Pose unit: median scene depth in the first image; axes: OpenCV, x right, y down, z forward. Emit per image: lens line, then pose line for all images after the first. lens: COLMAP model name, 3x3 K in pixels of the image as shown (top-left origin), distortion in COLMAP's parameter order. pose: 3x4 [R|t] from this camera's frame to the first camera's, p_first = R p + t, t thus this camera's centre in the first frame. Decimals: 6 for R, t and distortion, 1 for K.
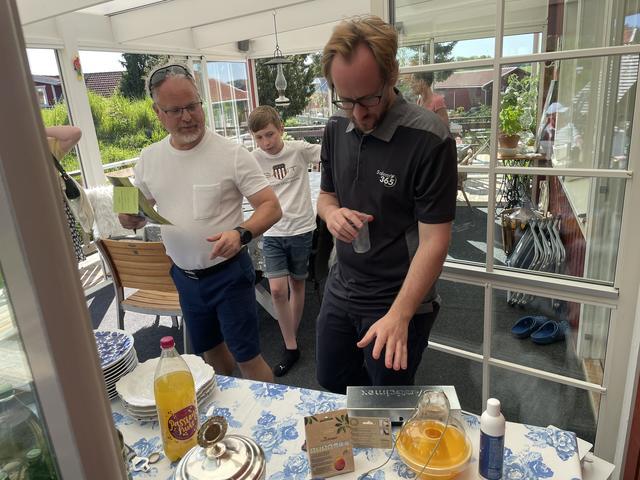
lens RADIAL K [[480.8, 0, 320.6], [0, 480.8, 240.9], [0, 0, 1]] dist [0.088384, -0.116553]
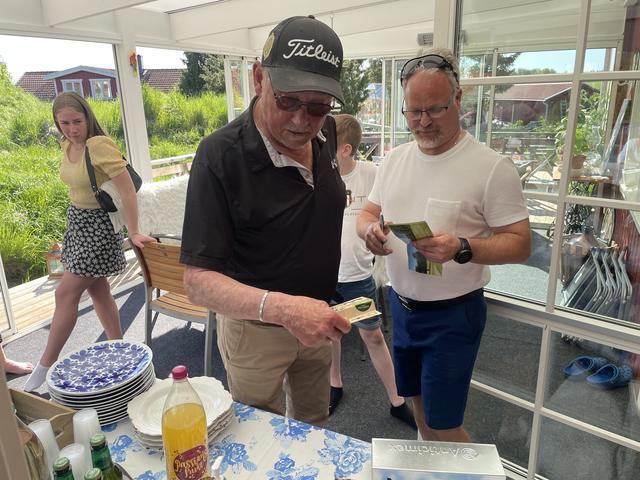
lens RADIAL K [[480.8, 0, 321.7], [0, 480.8, 237.4], [0, 0, 1]] dist [0.088384, -0.116553]
pose [[0.993438, 0.074734, -0.086575, 0.002153], [-0.075988, 0.997045, -0.011280, -0.030057], [0.085476, 0.017785, 0.996181, 0.075282]]
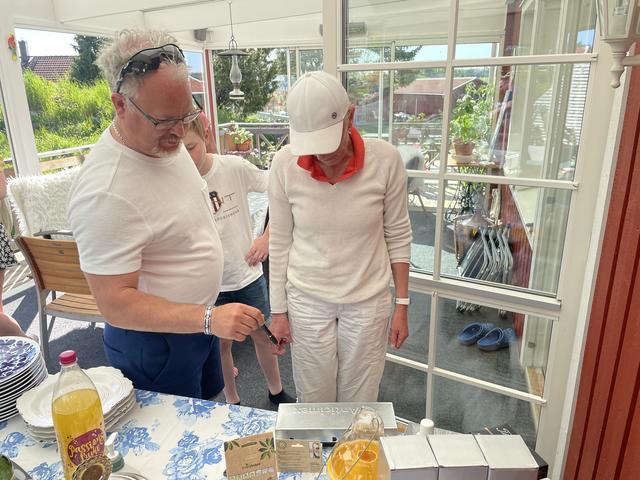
lens RADIAL K [[480.8, 0, 328.1], [0, 480.8, 245.6], [0, 0, 1]] dist [0.088384, -0.116553]
pose [[0.994997, 0.028143, 0.095857, 0.035691], [-0.029063, 0.999544, 0.008216, -0.007602], [-0.095582, -0.010960, 0.995361, 0.052460]]
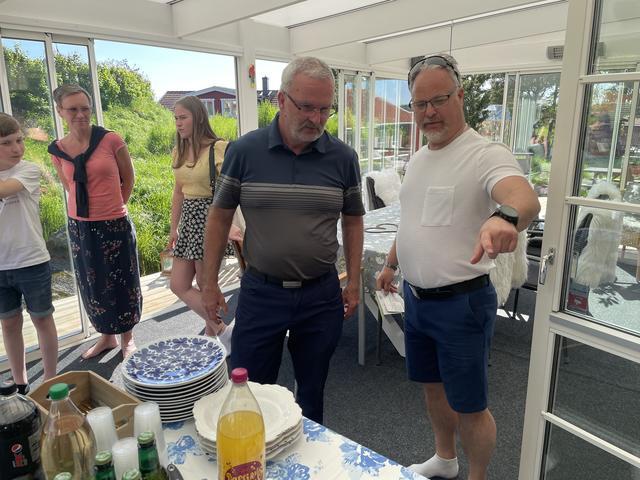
lens RADIAL K [[480.8, 0, 328.2], [0, 480.8, 236.8], [0, 0, 1]] dist [0.088384, -0.116553]
pose [[0.946313, 0.139901, -0.291409, 0.016631], [-0.155568, 0.987333, -0.031185, -0.010323], [0.283354, 0.074845, 0.956090, 0.151910]]
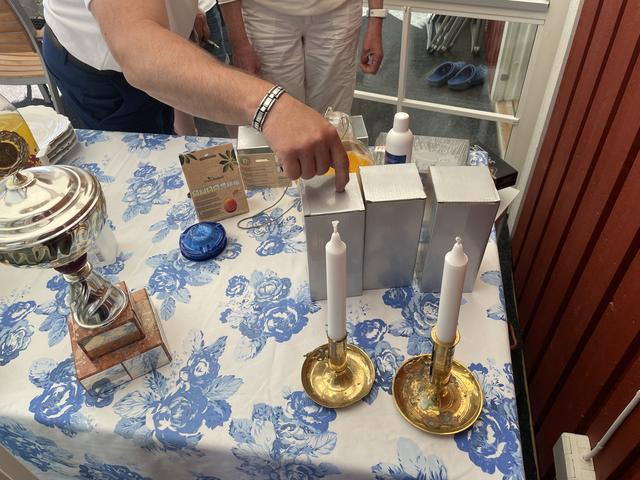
lens RADIAL K [[480.8, 0, 322.9], [0, 480.8, 235.8], [0, 0, 1]] dist [0.088384, -0.116553]
pose [[0.985144, -0.101920, 0.138215, 0.045599], [0.034885, 0.906830, 0.420050, 0.088801], [-0.168149, -0.408988, 0.896914, 0.103850]]
